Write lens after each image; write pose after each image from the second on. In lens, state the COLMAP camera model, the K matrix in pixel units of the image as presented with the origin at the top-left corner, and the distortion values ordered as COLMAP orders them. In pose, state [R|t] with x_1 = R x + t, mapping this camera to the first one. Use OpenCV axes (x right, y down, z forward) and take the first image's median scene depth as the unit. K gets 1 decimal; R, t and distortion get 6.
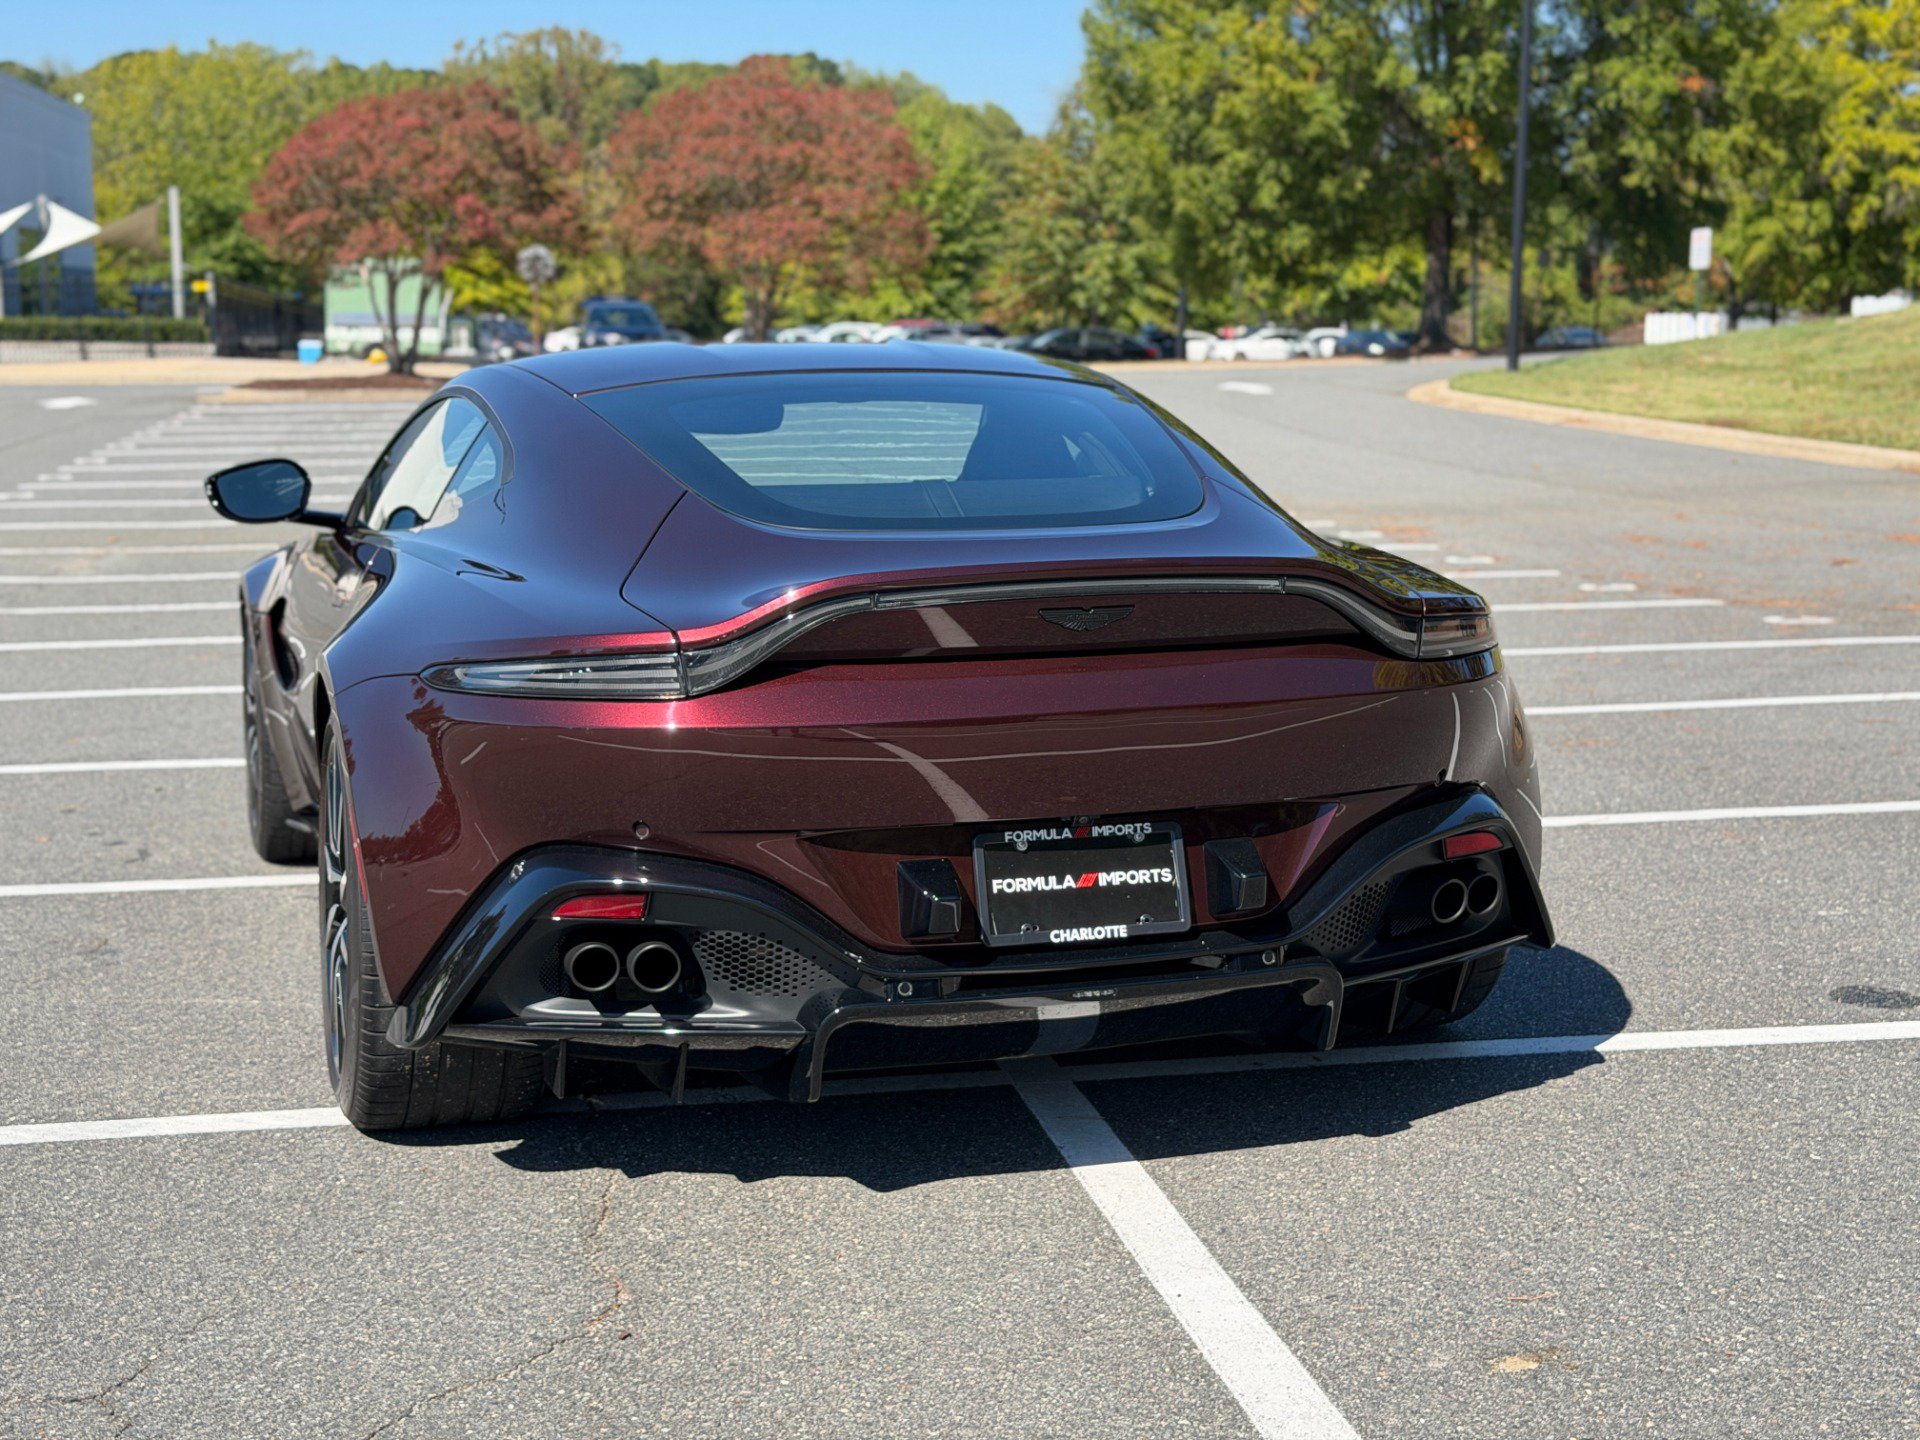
lens RADIAL K [[2674.0, 0, 962.7], [0, 2674.0, 725.3], [0, 0, 1]] dist [0.211874, -0.480432]
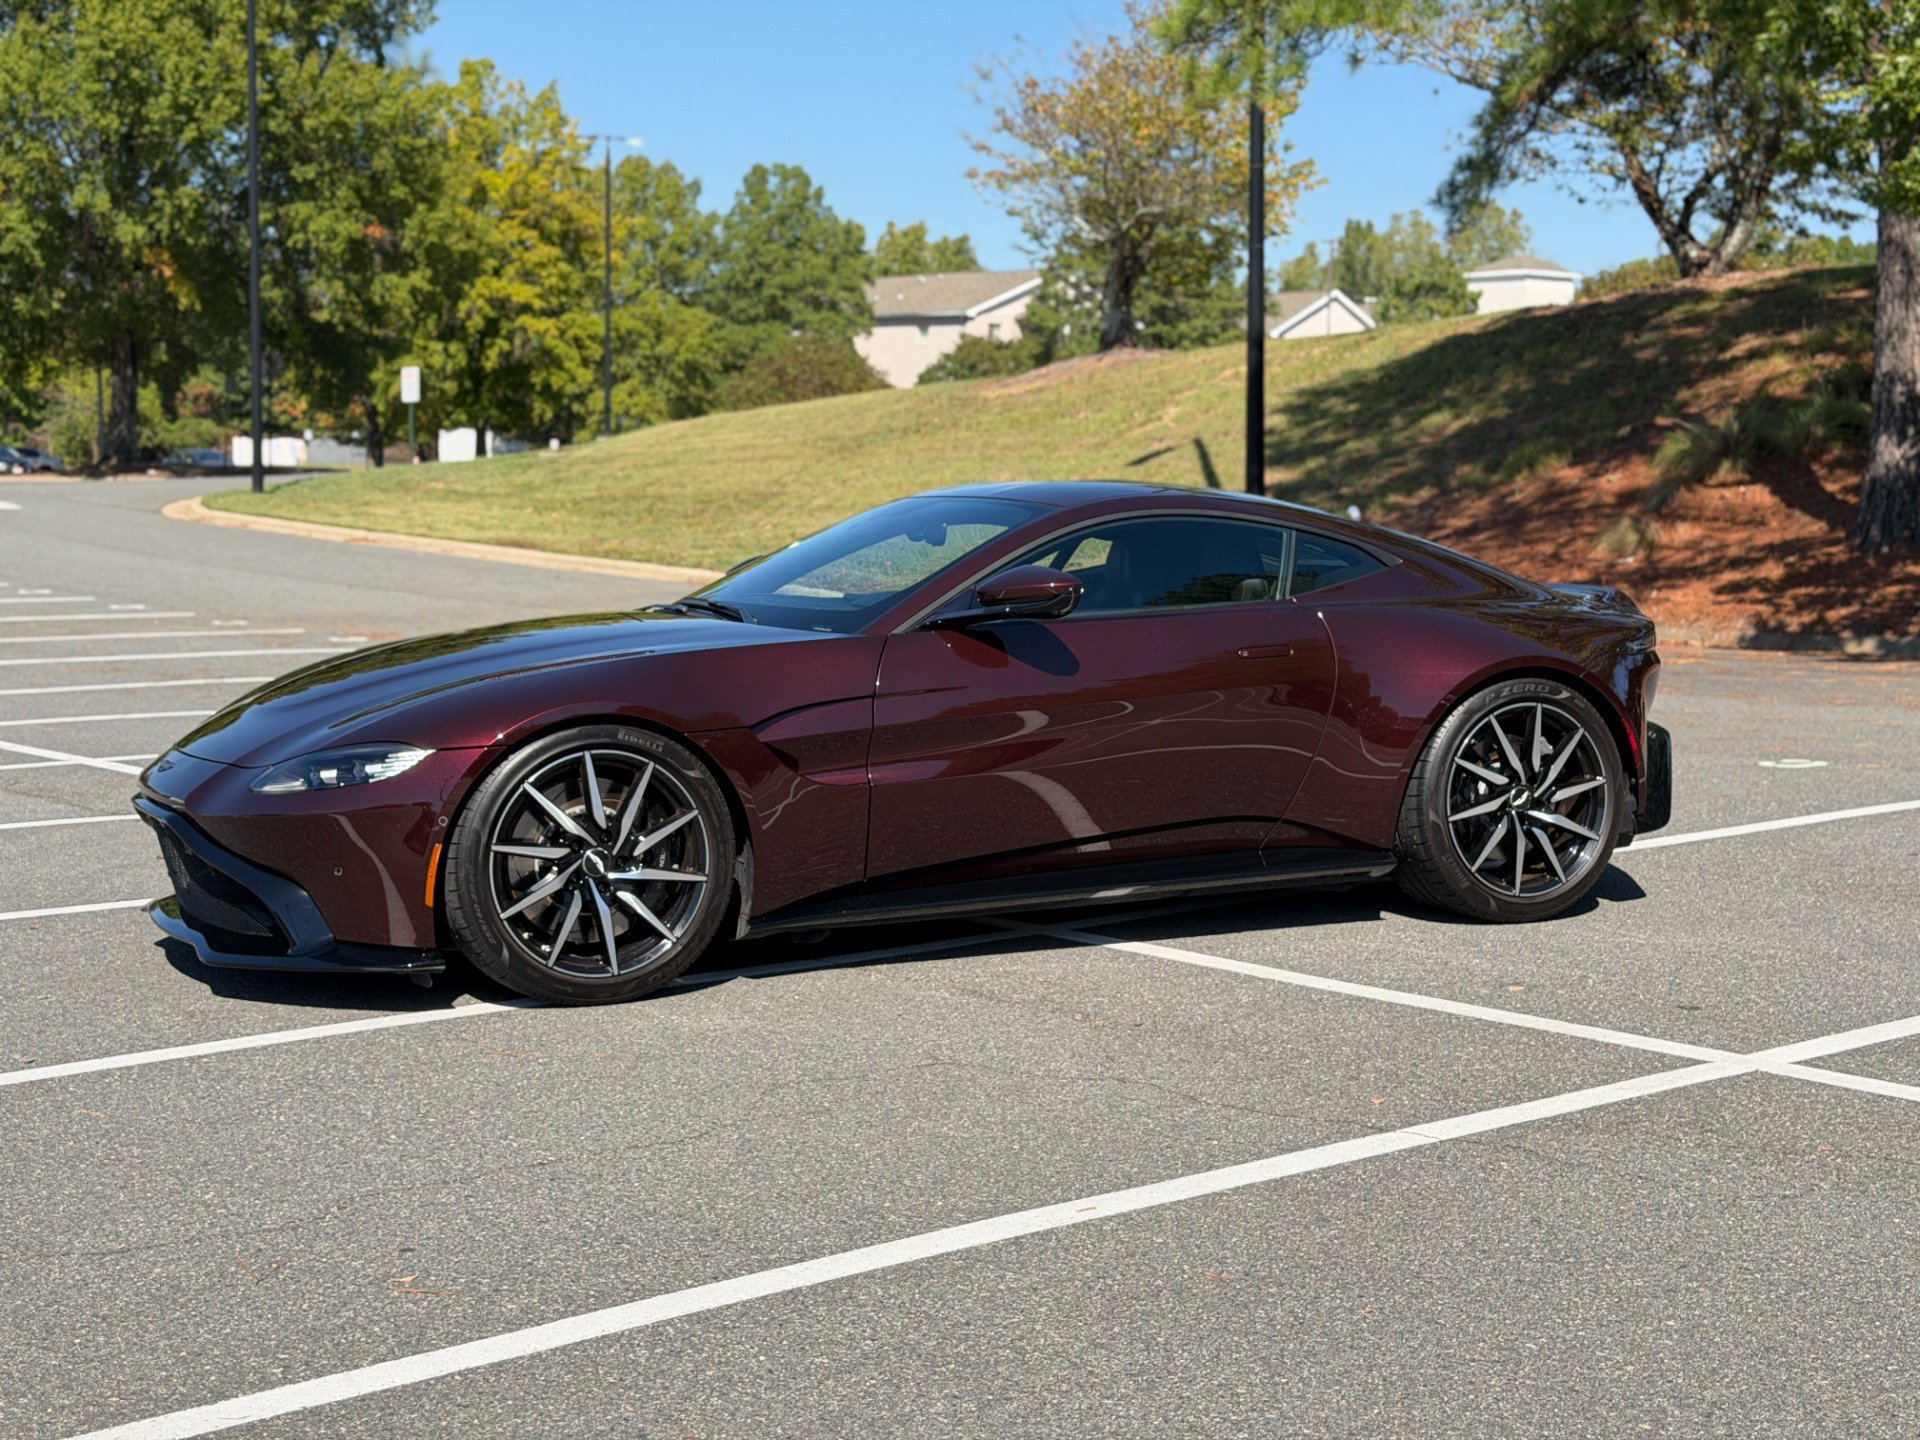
lens RADIAL K [[2677.1, 0, 954.6], [0, 2677.1, 718.2], [0, 0, 1]] dist [0.200417, -0.415281]
pose [[0.867110, -0.033149, 0.497013, -0.071137], [0.056258, 0.997916, -0.031591, 0.004220], [-0.494930, 0.055353, 0.867168, -0.035142]]
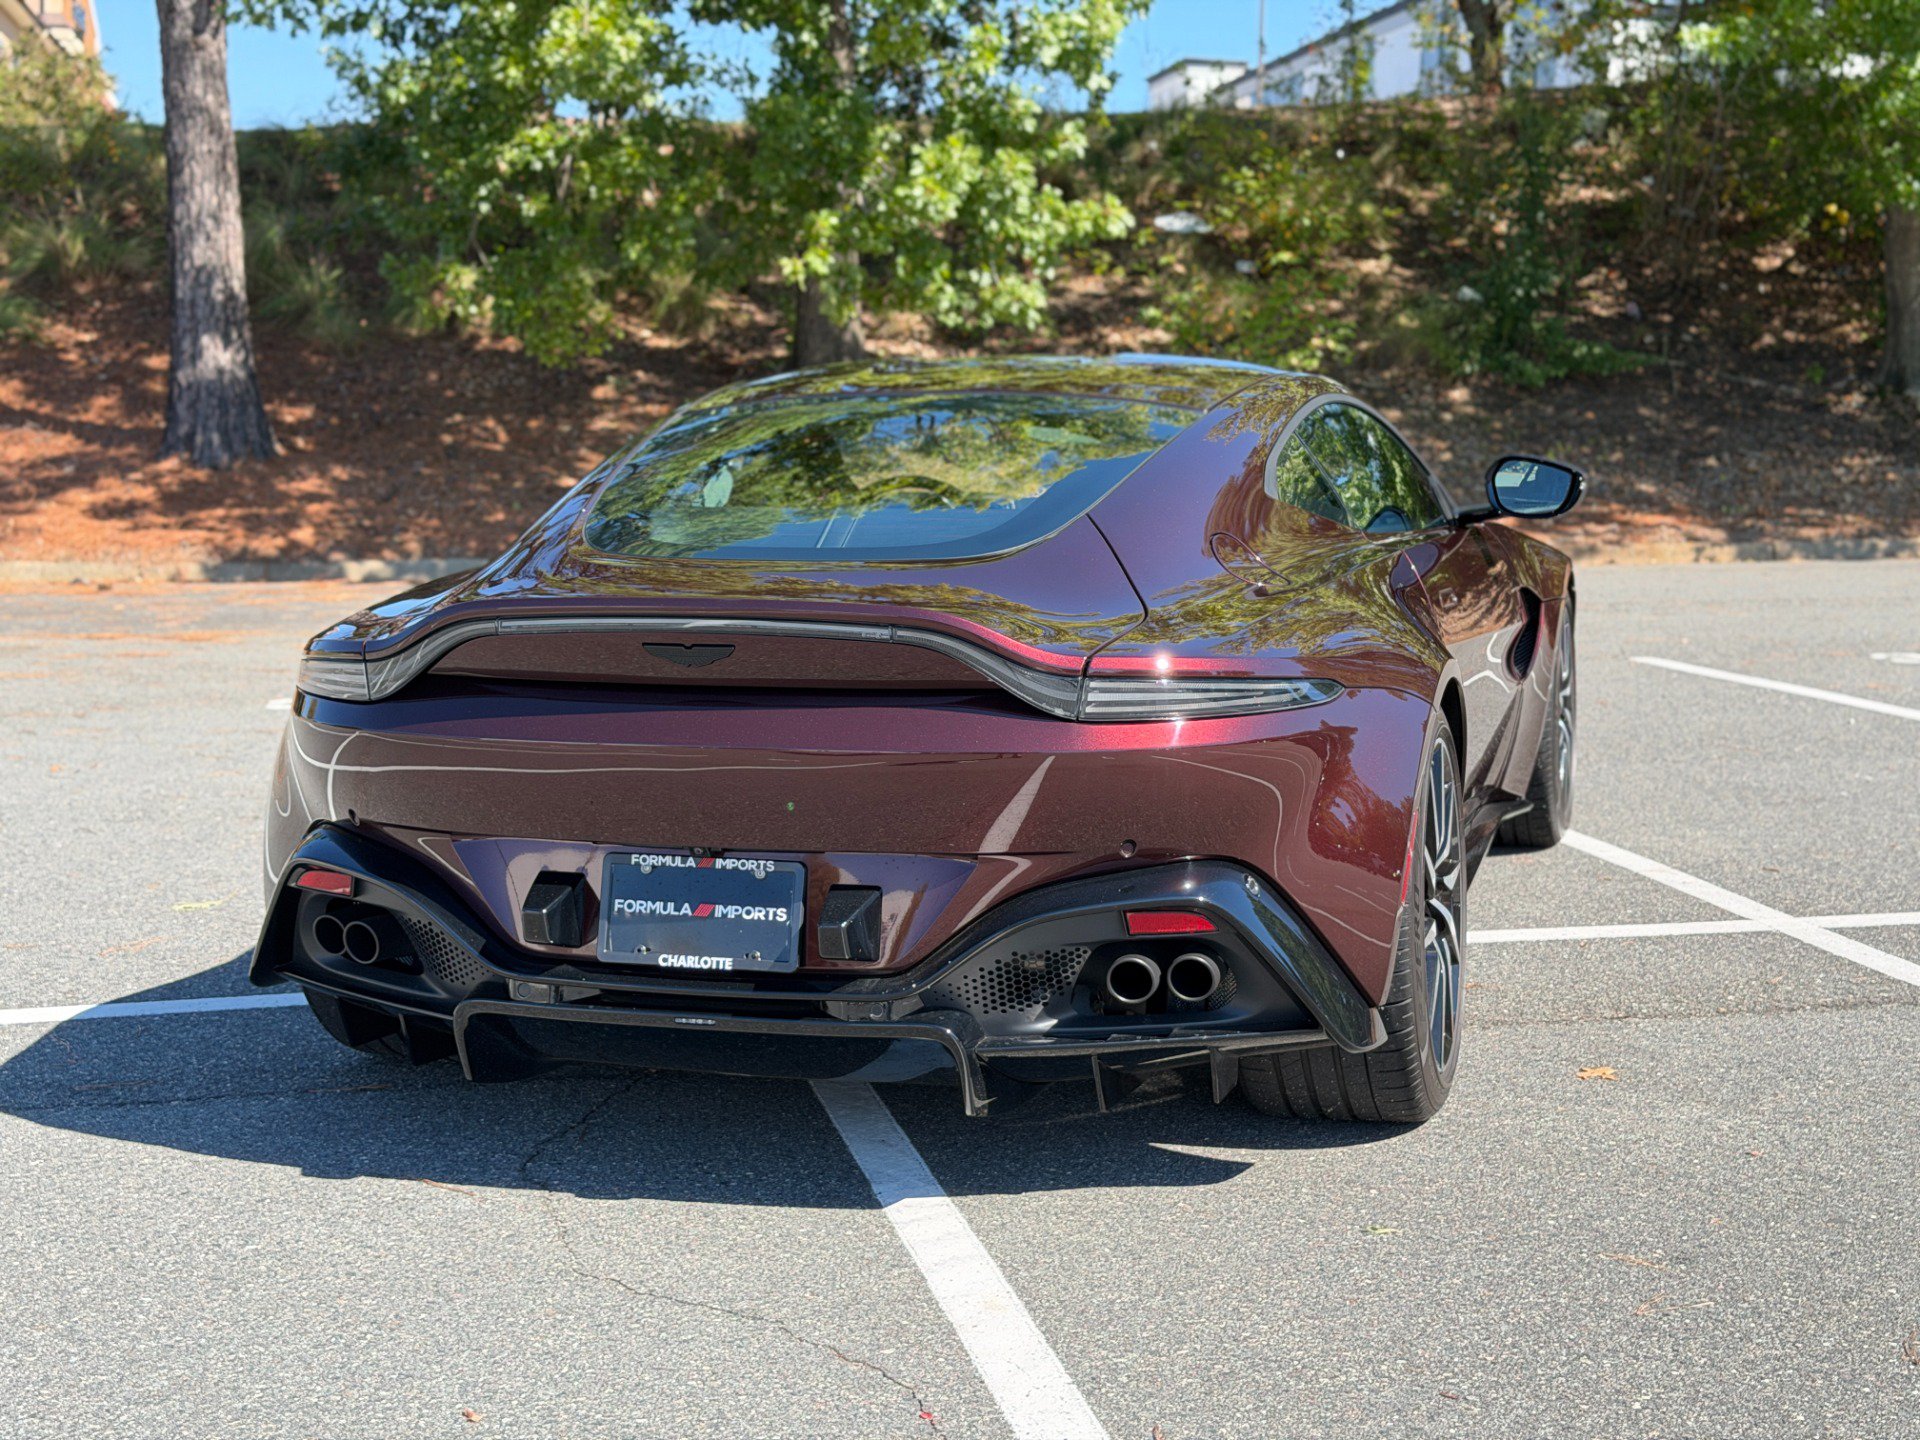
lens RADIAL K [[2672.3, 0, 957.2], [0, 2672.3, 722.2], [0, 0, 1]] dist [0.199627, -0.425159]
pose [[-0.040472, -0.105270, 0.993620, -0.114016], [0.130742, 0.985327, 0.109716, -0.018787], [-0.990590, 0.134348, -0.026115, 0.162881]]
